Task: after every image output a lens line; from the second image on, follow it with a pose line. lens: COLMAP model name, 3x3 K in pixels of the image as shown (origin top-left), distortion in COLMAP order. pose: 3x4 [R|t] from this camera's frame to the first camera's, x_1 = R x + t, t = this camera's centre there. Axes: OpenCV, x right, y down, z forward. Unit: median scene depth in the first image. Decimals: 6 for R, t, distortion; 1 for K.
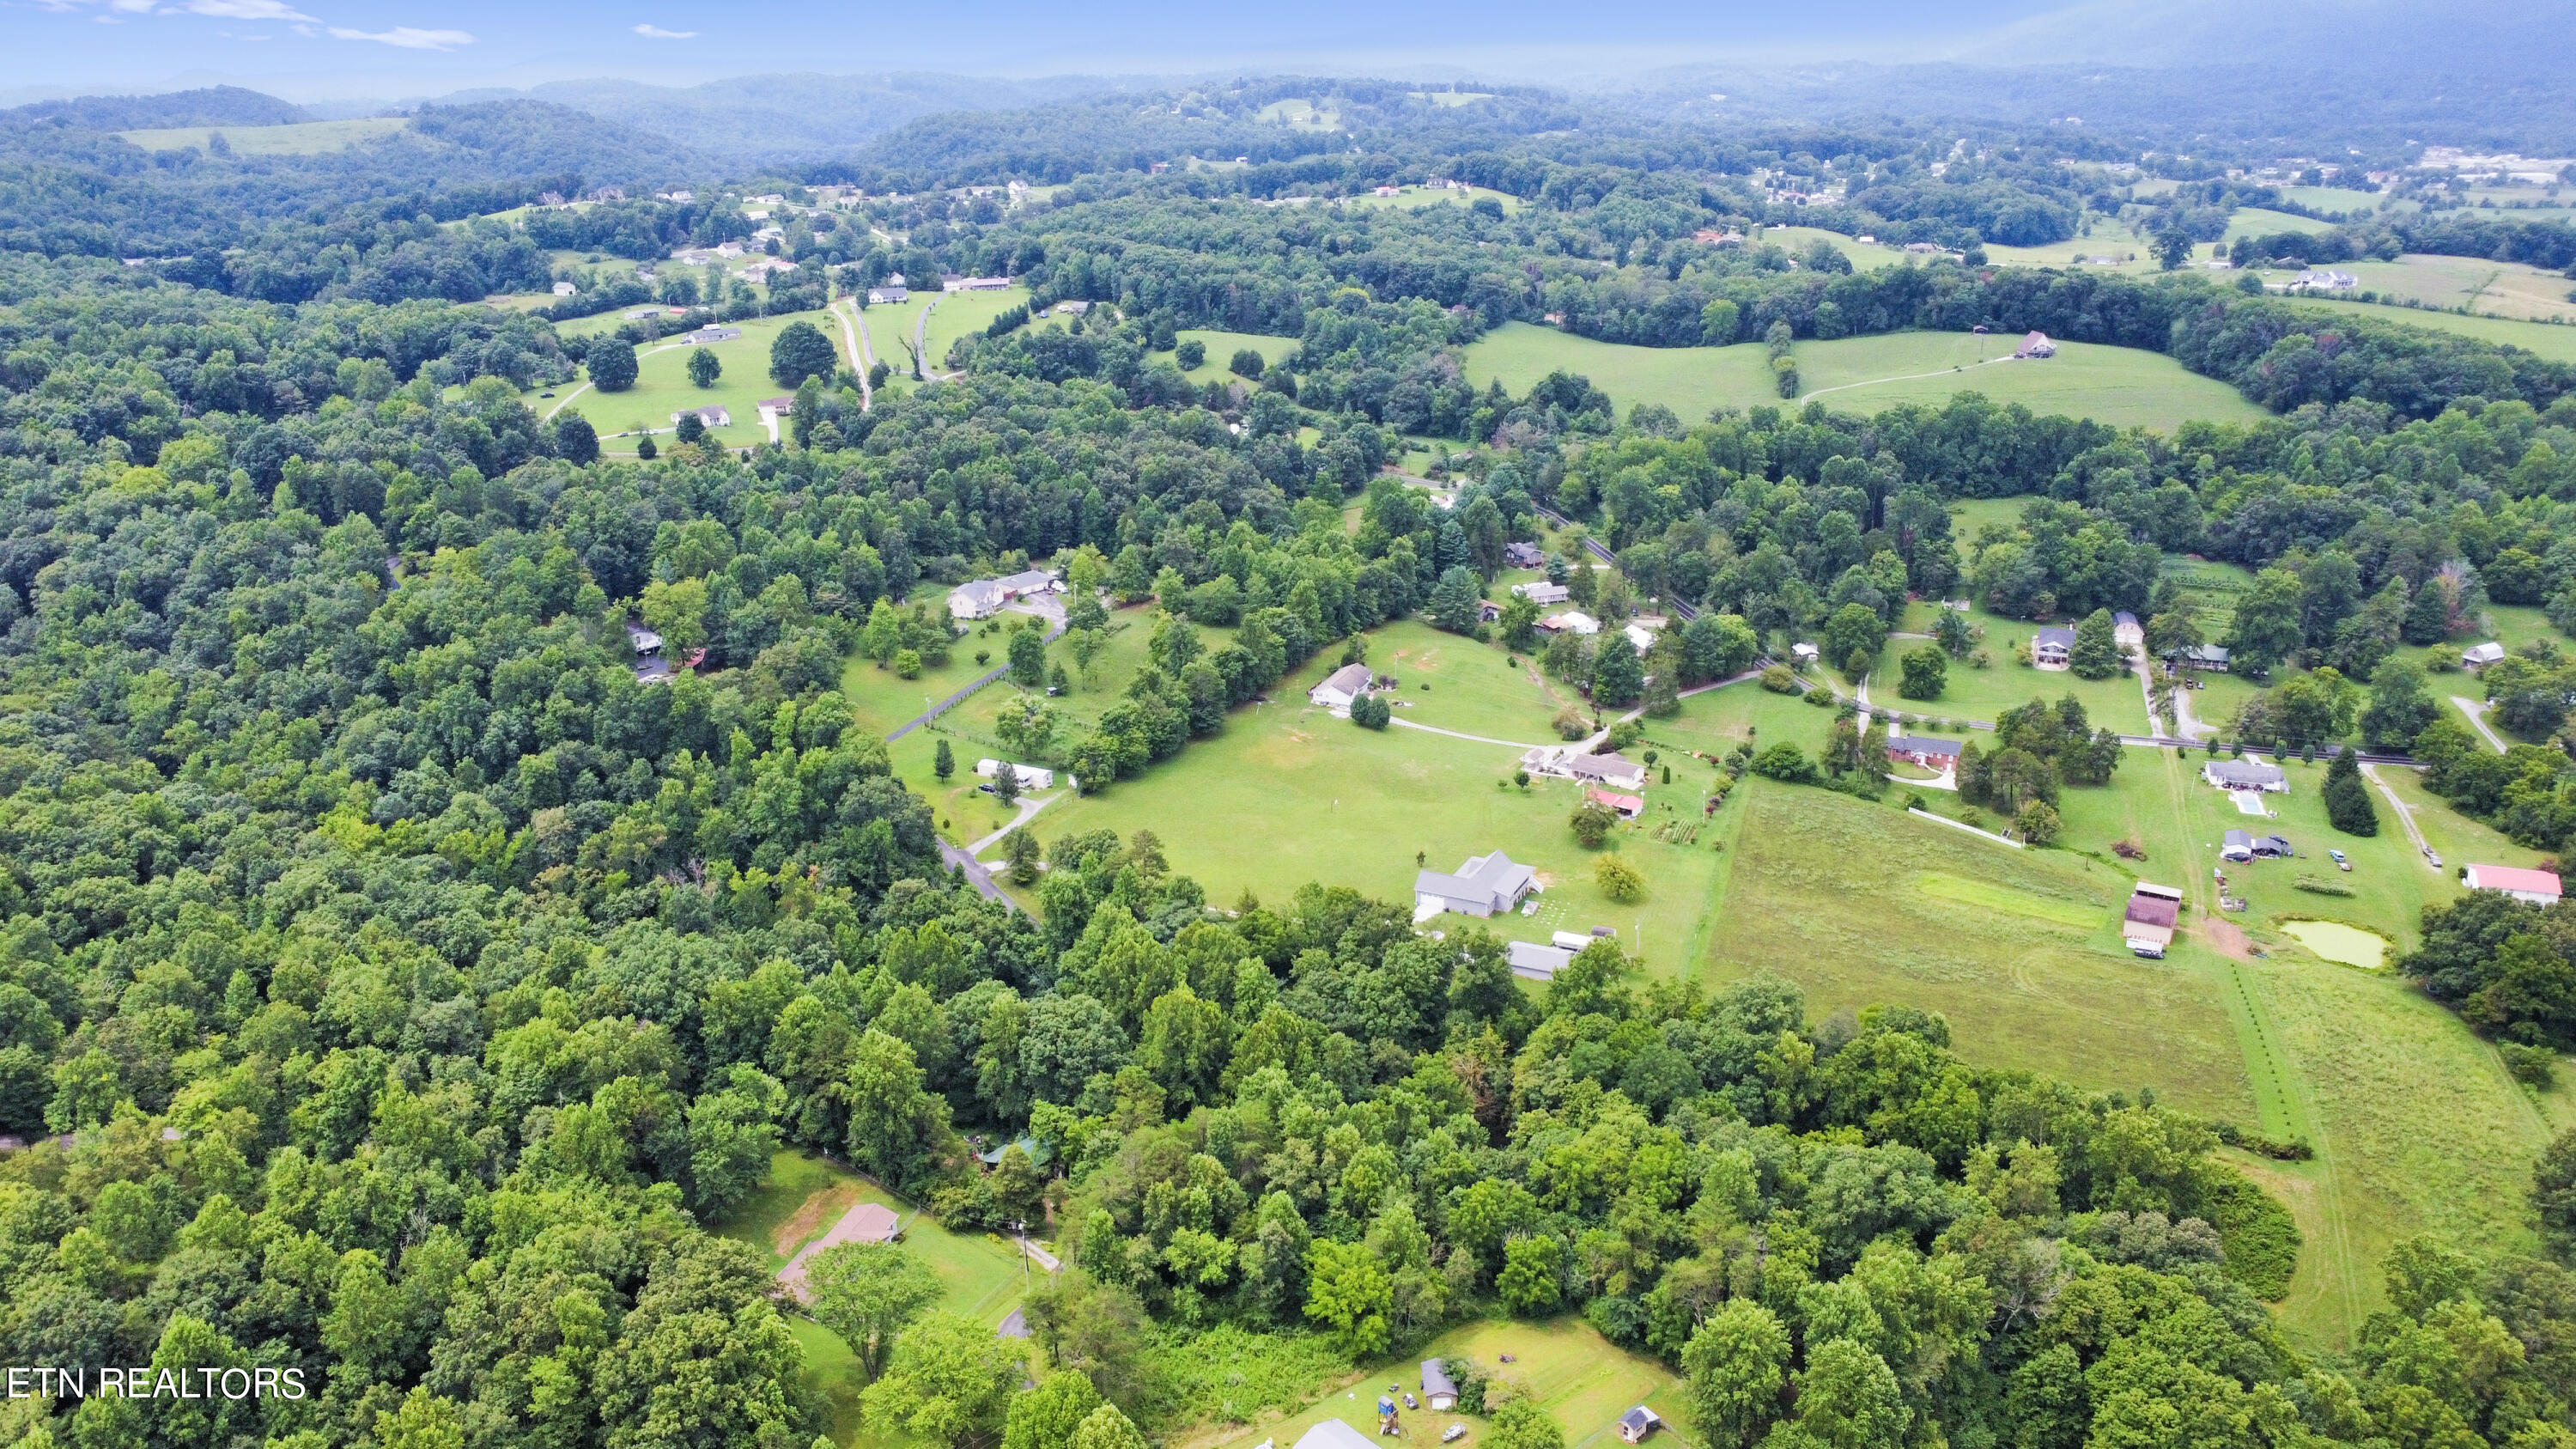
lens RADIAL K [[1984.4, 0, 1293.7], [0, 1984.4, 667.8], [0, 0, 1]] dist [-0.167720, 0.263815]
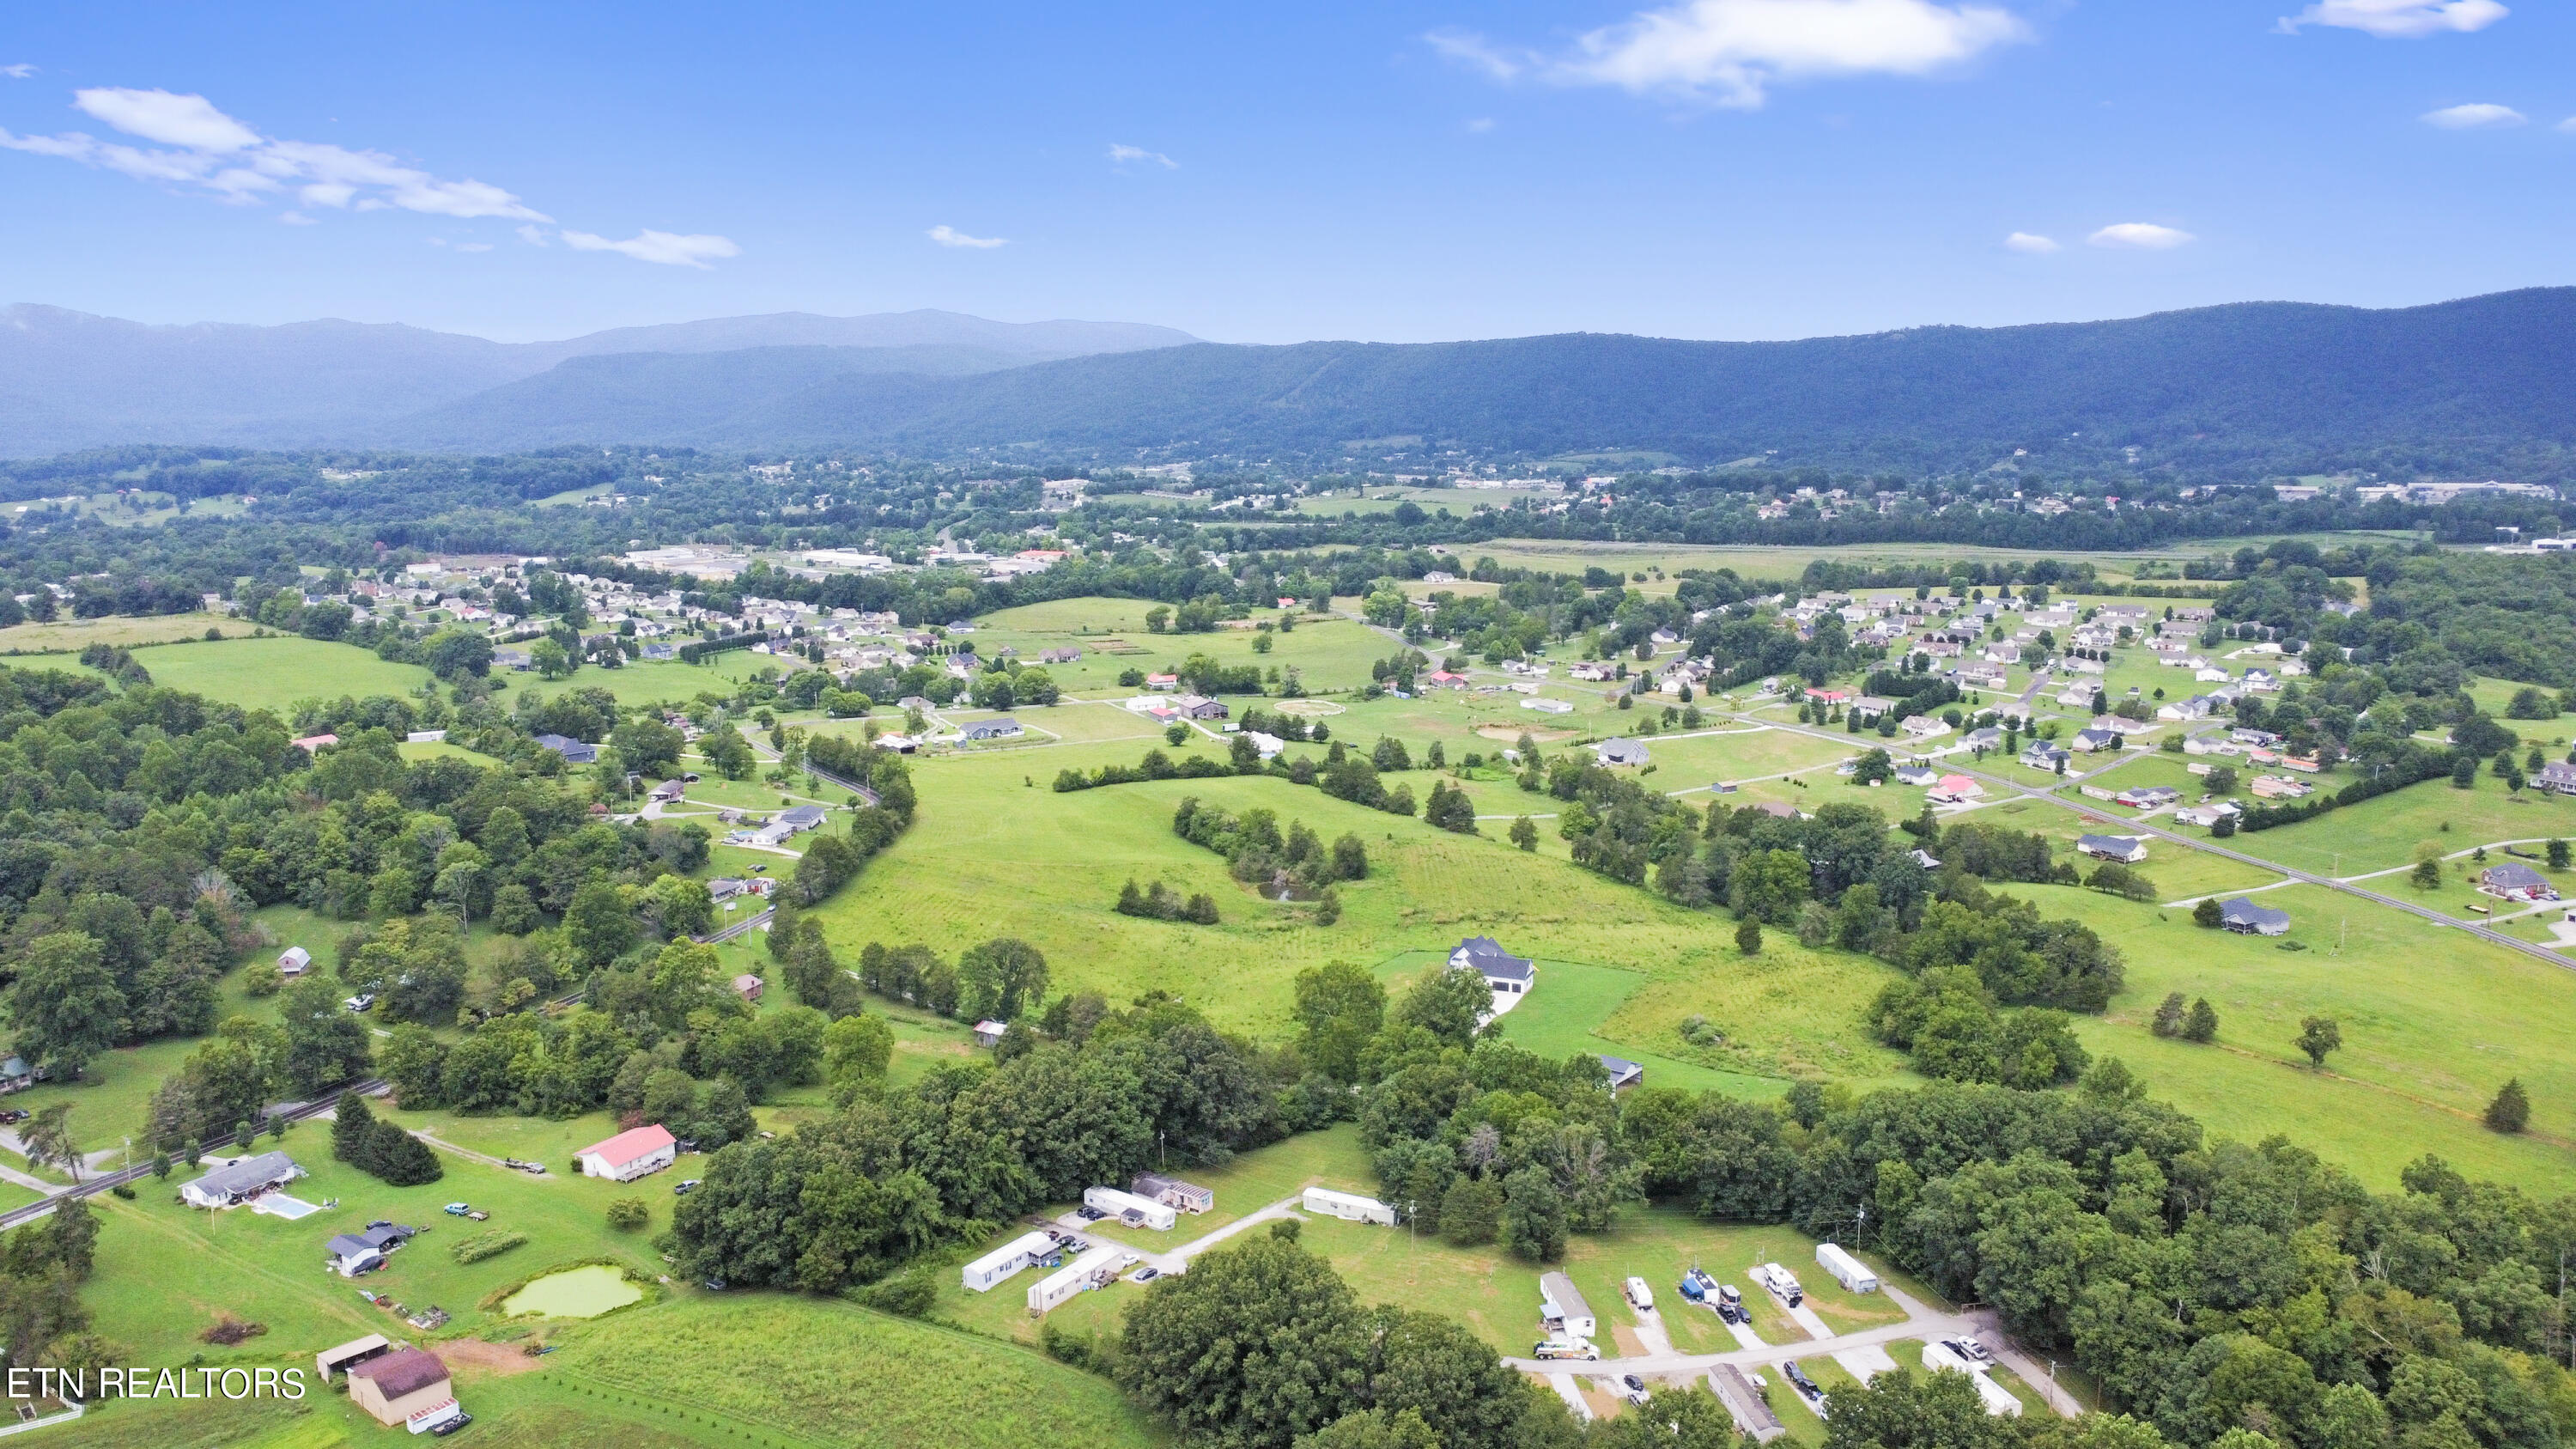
lens RADIAL K [[1924.2, 0, 1288.0], [0, 1924.2, 724.5], [0, 0, 1]] dist [-0.128813, 0.188441]
pose [[0.220418, -0.161208, 0.961992, -0.094778], [0.312012, 0.946082, 0.087052, -0.050164], [-0.924156, 0.280965, 0.258832, 0.408205]]
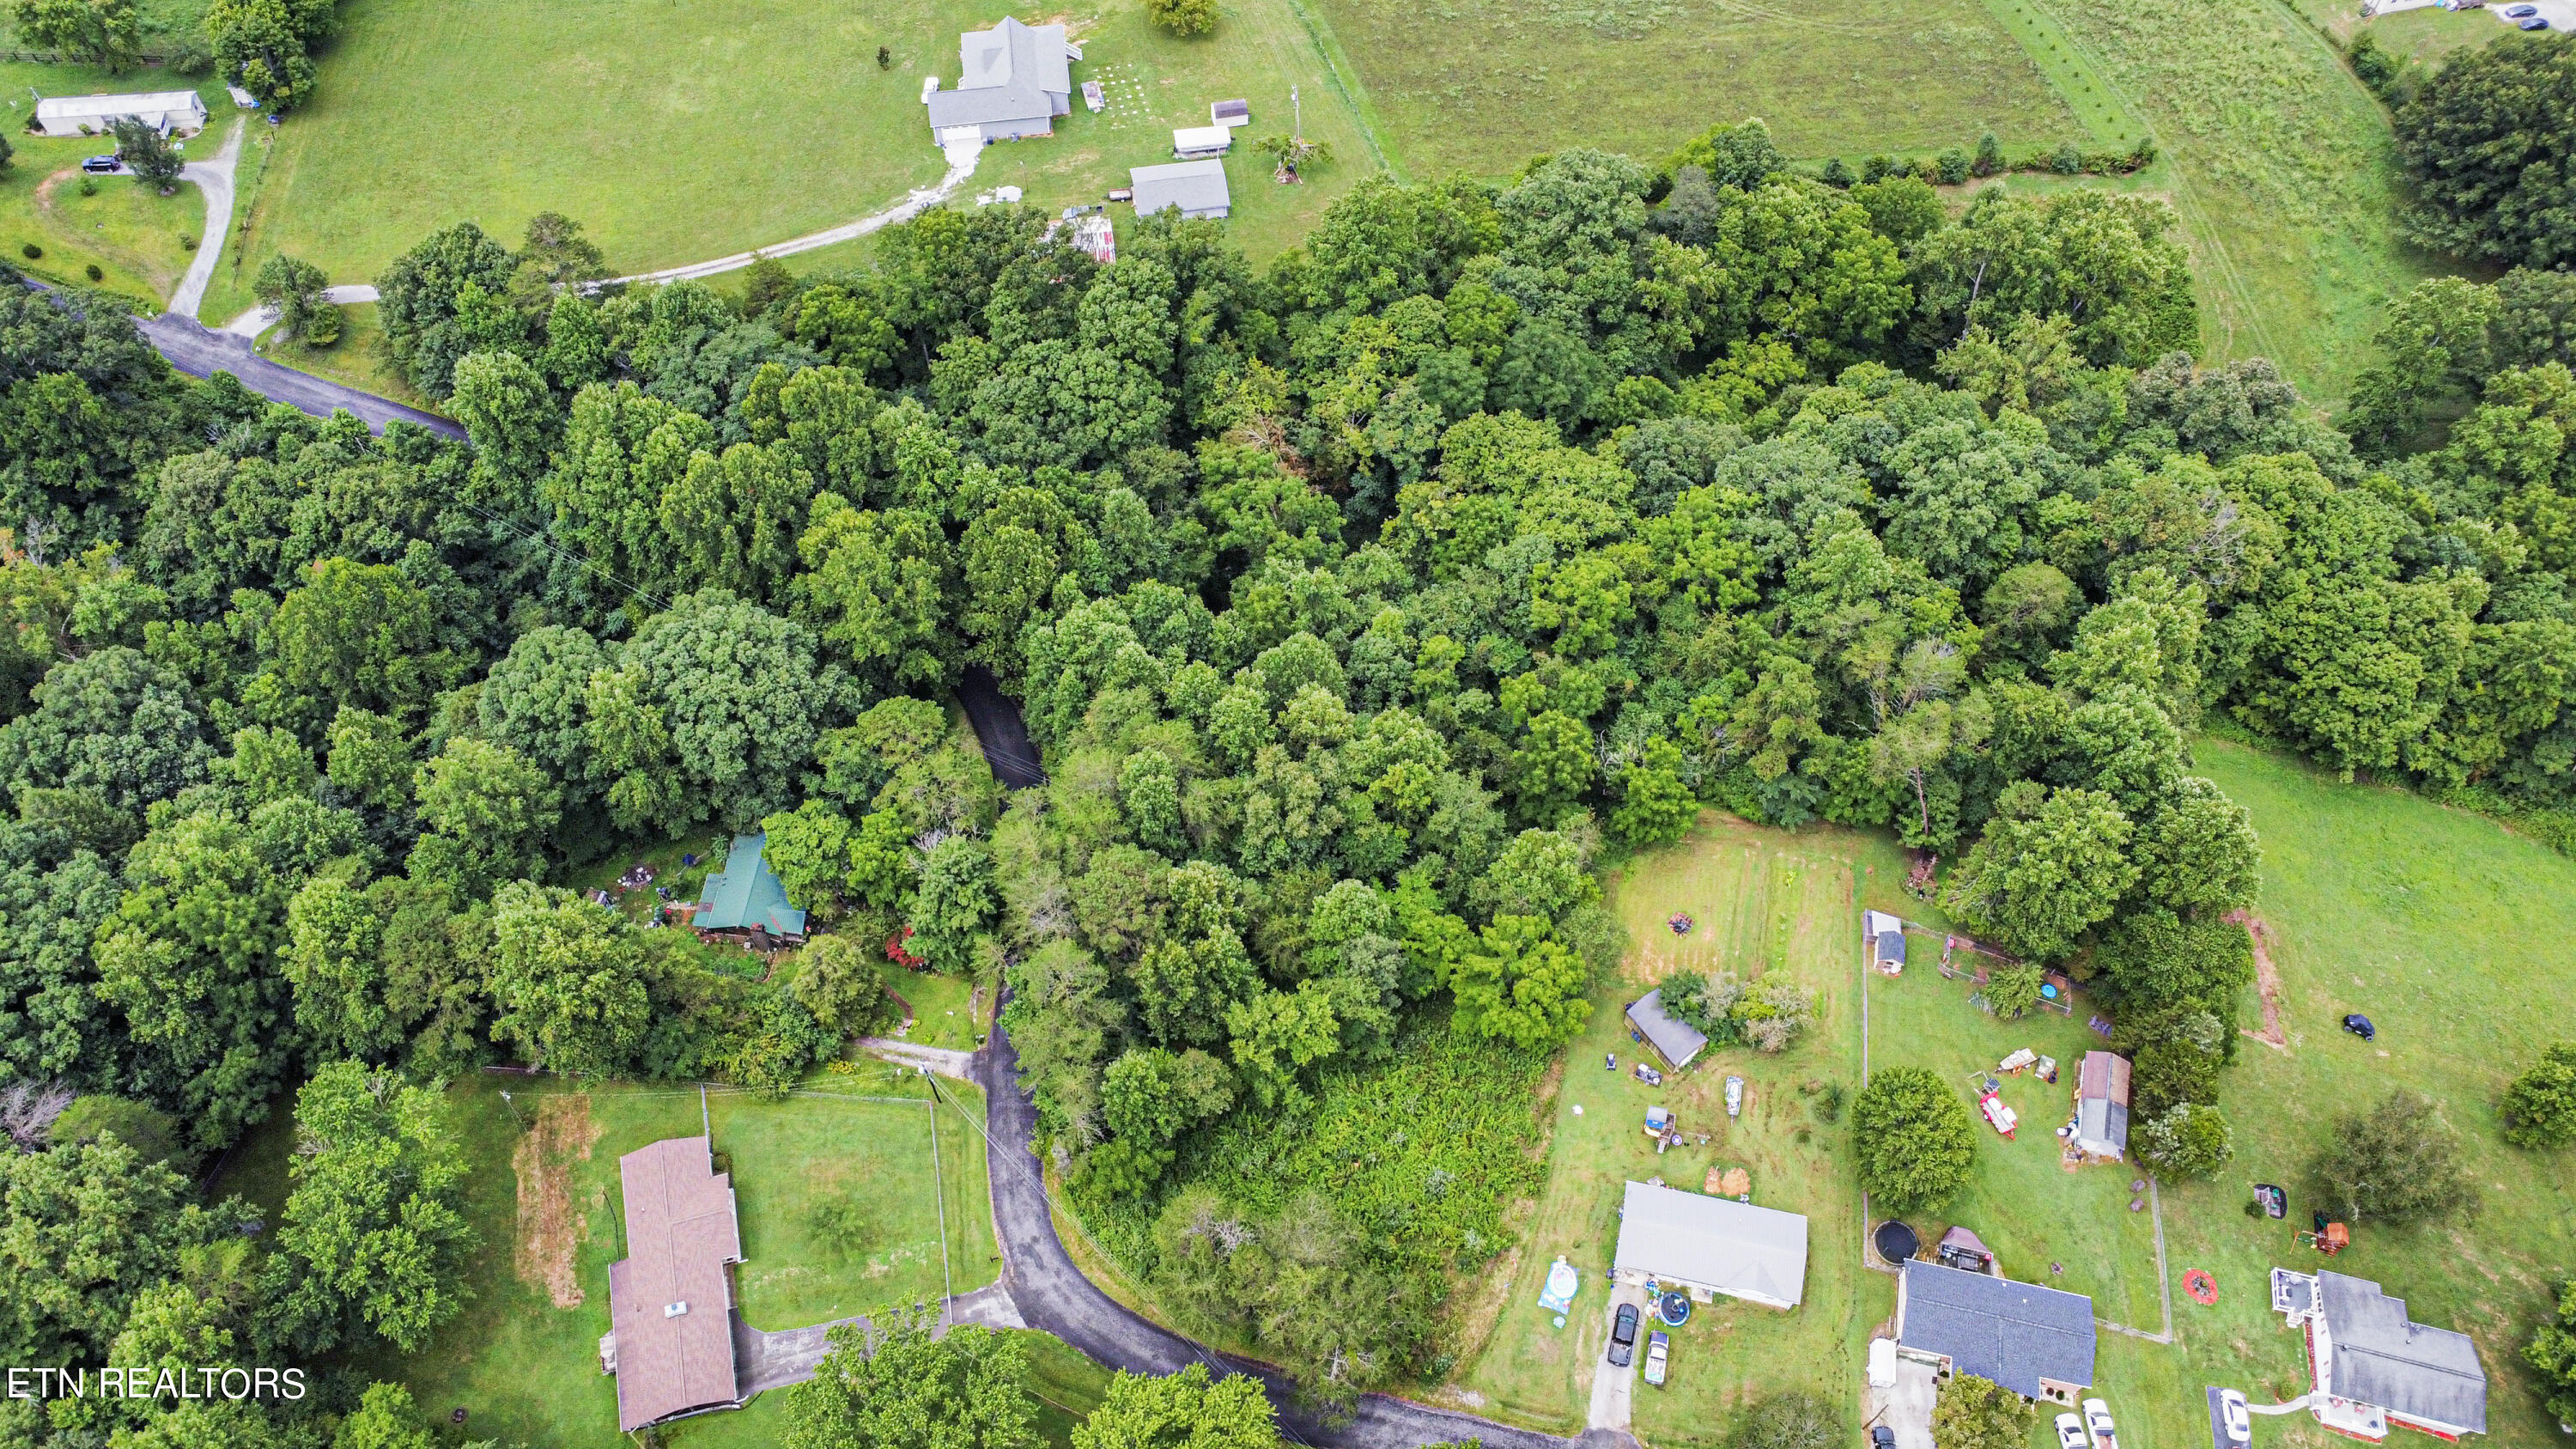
lens RADIAL K [[1924.2, 0, 1288.0], [0, 1924.2, 724.5], [0, 0, 1]] dist [-0.128813, 0.188441]
pose [[0.828610, -0.453777, 0.327860, -0.122287], [0.168874, 0.760969, 0.626425, -0.099583], [-0.533748, -0.463695, 0.707178, 0.355692]]
